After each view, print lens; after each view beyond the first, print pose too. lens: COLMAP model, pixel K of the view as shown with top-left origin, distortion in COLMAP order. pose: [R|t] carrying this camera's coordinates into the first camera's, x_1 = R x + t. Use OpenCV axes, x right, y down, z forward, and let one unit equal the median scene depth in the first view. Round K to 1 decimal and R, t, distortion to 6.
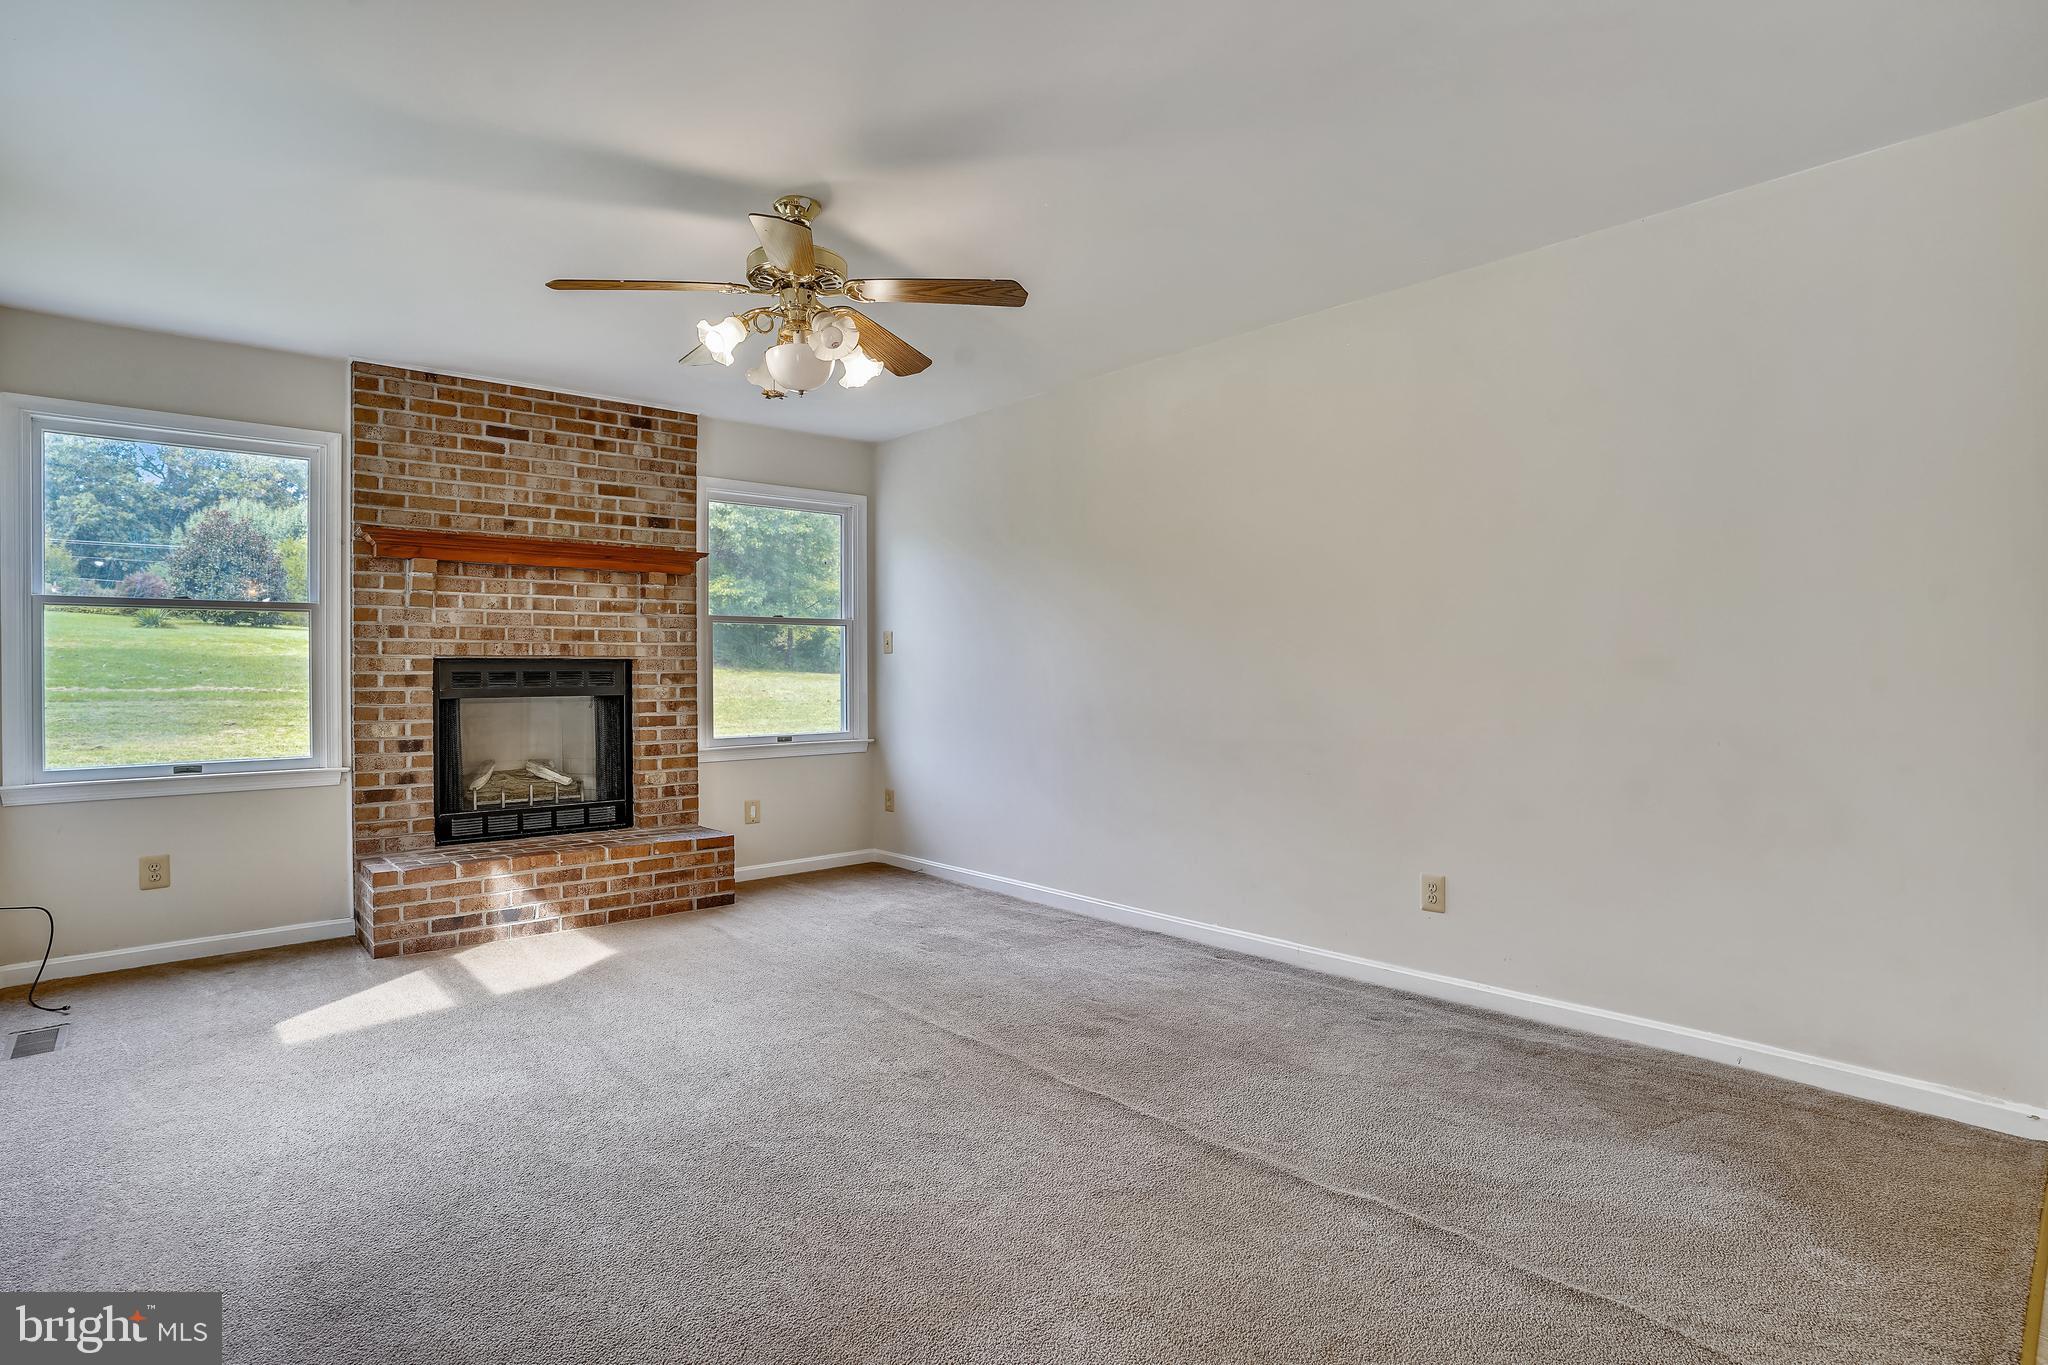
lens RADIAL K [[1028.5, 0, 992.6], [0, 1028.5, 685.9], [0, 0, 1]] dist [-0.071758, 0.034674]
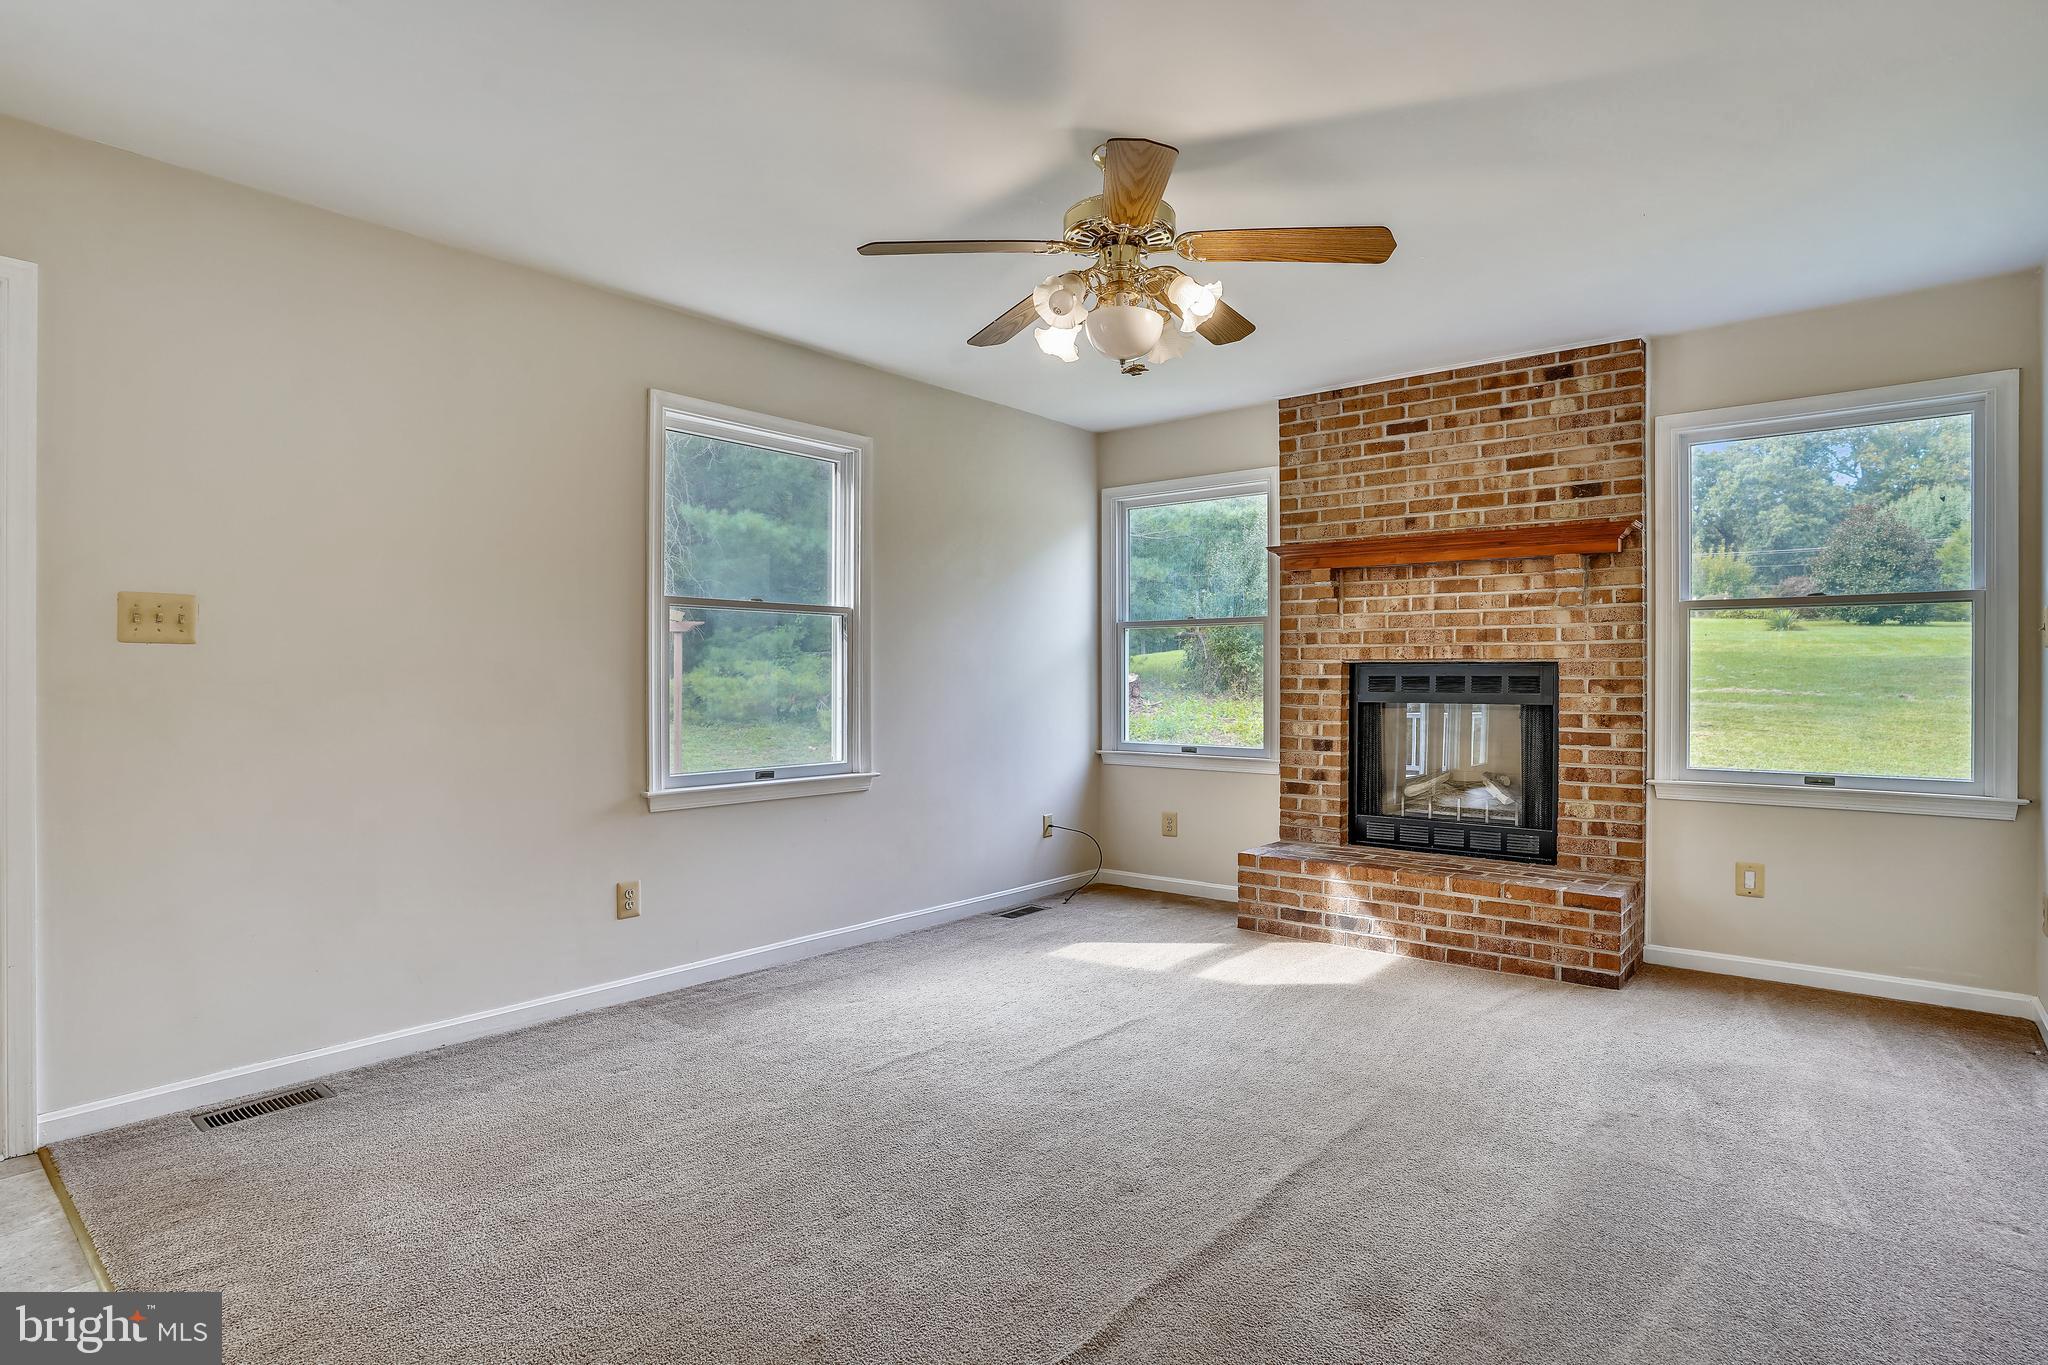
lens RADIAL K [[1028.5, 0, 992.6], [0, 1028.5, 685.9], [0, 0, 1]] dist [-0.071758, 0.034674]
pose [[0.173590, 0.014104, -0.984717, 0.391086], [-0.015936, 0.999807, 0.011511, -0.009236], [0.984689, 0.013695, 0.173781, 0.432256]]
